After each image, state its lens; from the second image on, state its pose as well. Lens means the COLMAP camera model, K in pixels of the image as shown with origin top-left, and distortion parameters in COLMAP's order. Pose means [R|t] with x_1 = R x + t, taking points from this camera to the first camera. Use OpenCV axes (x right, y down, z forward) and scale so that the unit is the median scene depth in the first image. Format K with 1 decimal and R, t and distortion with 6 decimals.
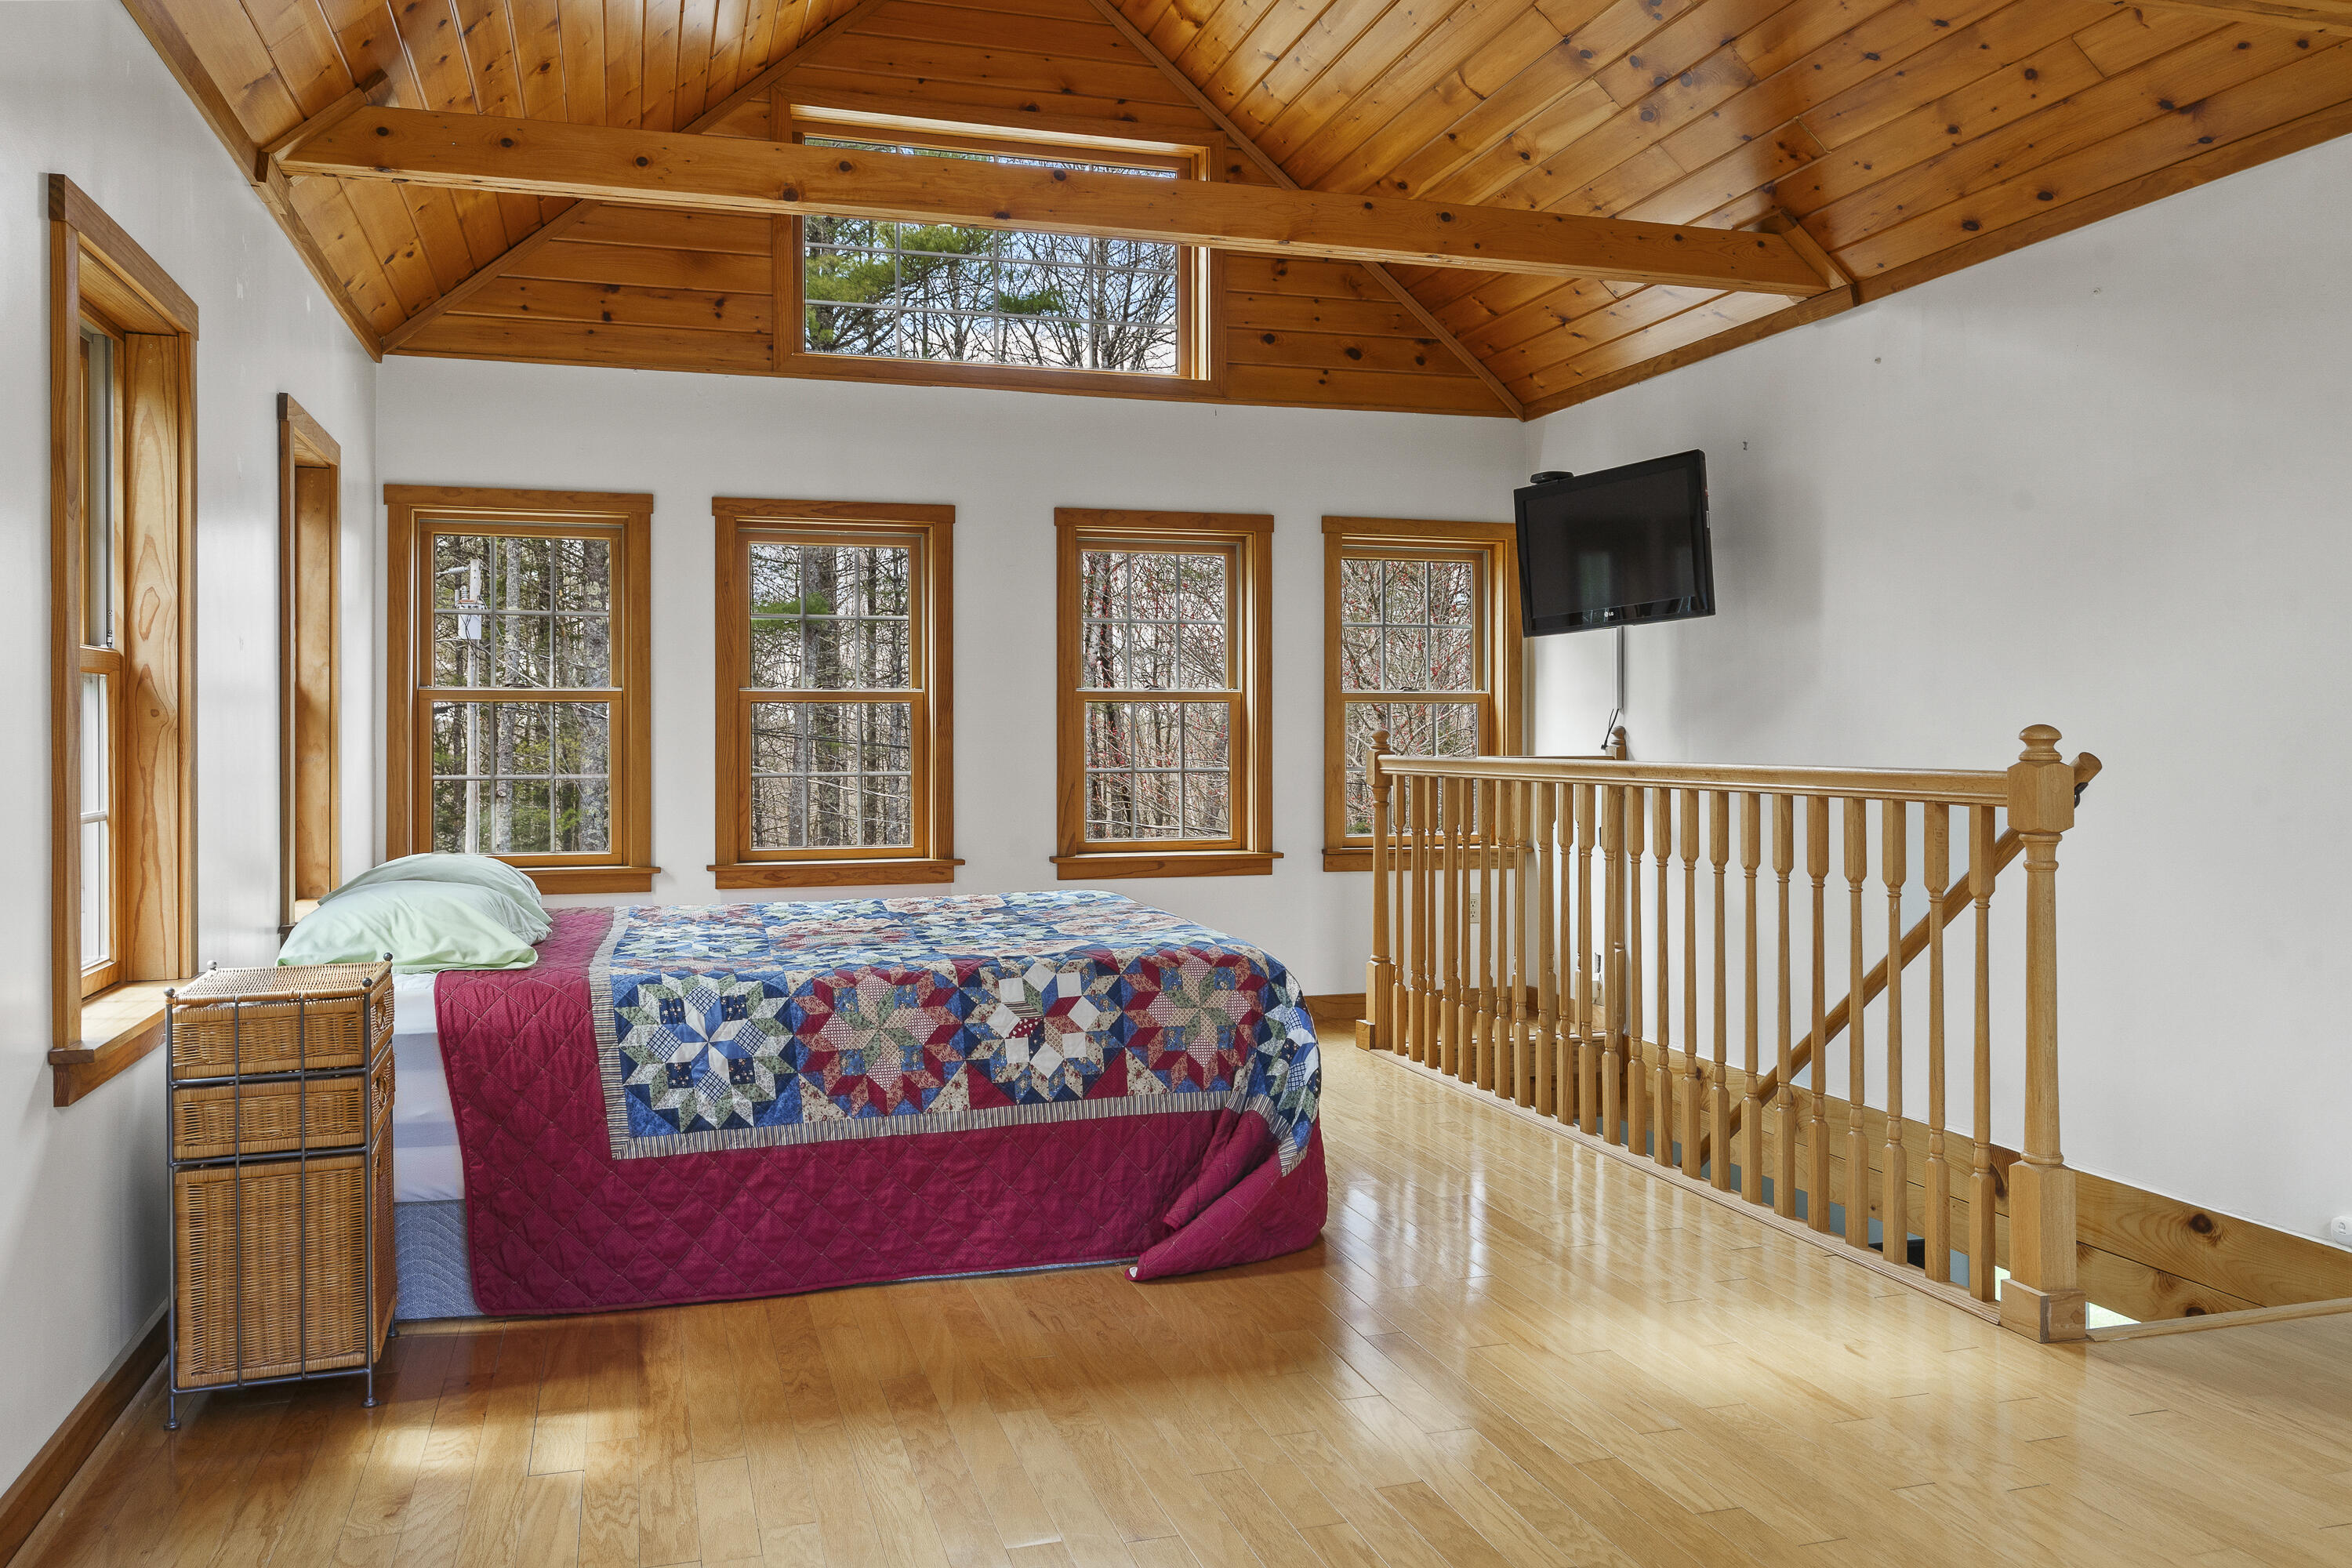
lens RADIAL K [[1780.7, 0, 1177.0], [0, 1780.7, 753.4], [0, 0, 1]] dist [0.007913, -0.004291]
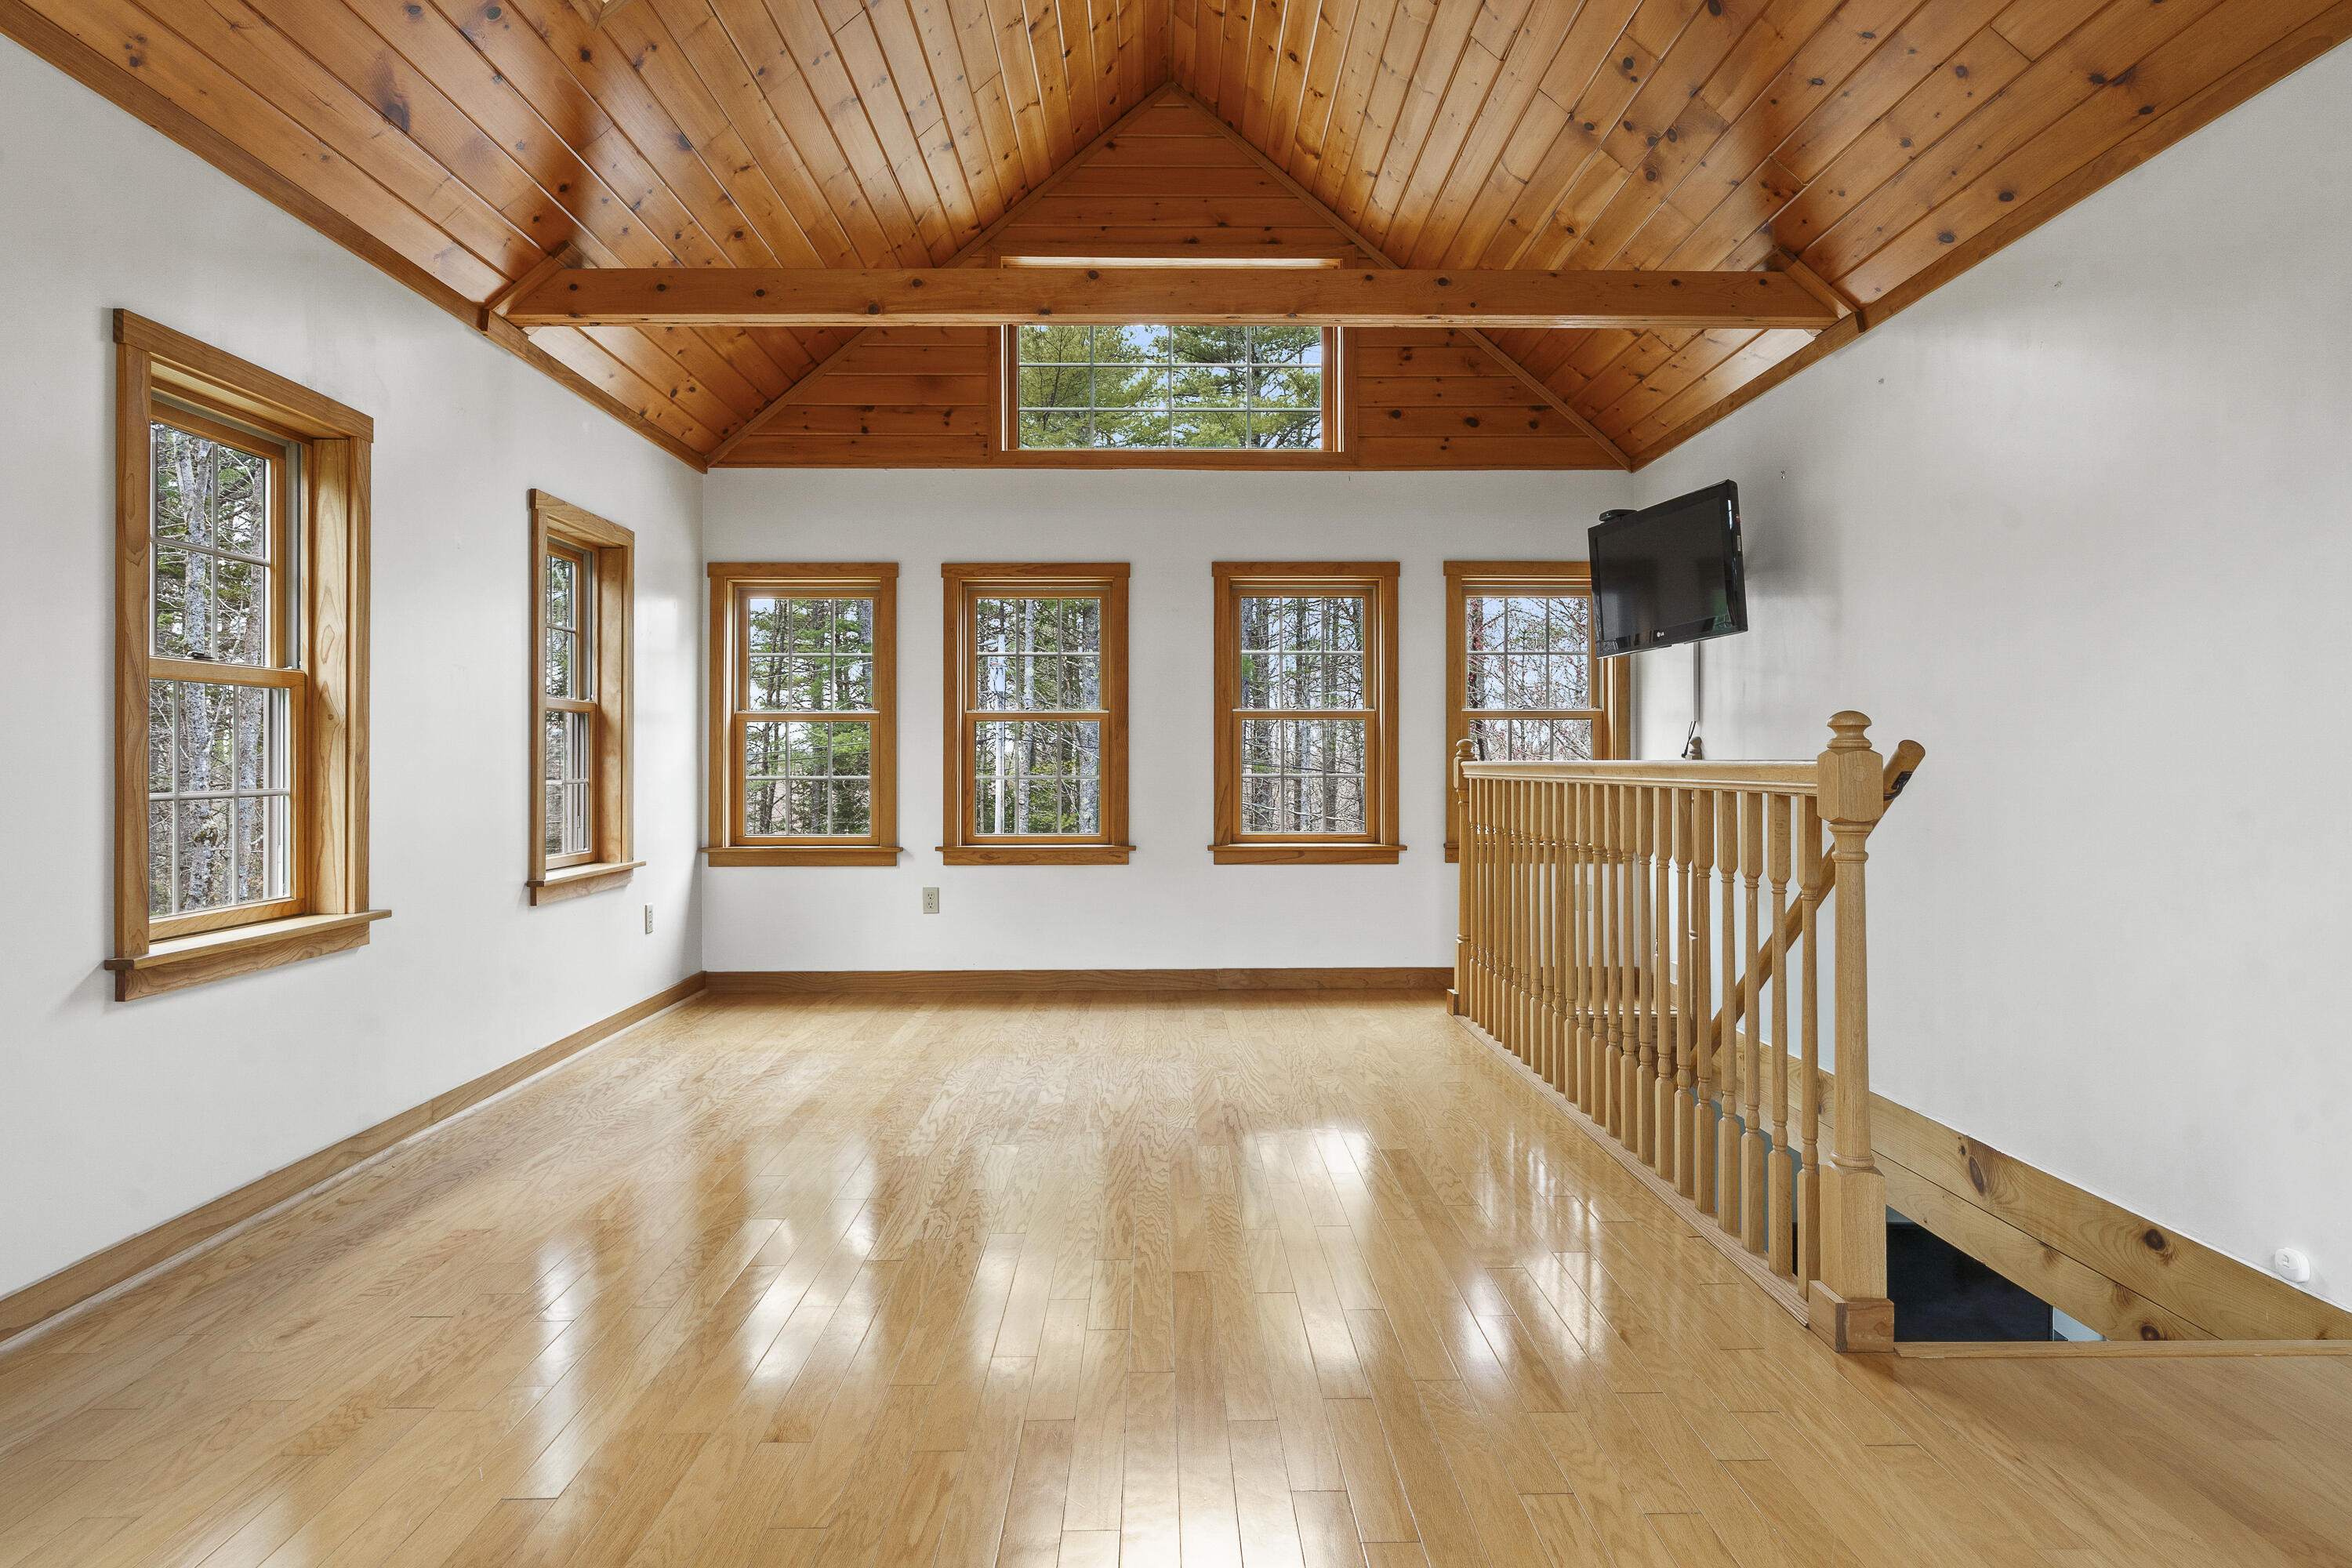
lens RADIAL K [[1349.9, 0, 1177.0], [0, 1349.9, 764.5], [0, 0, 1]] dist [0.001040, -0.001212]
pose [[0.960791, 0.000882, -0.277273, 0.183903], [-0.003381, 0.999958, -0.008536, 0.011169], [0.277254, 0.009139, 0.960753, 0.106309]]
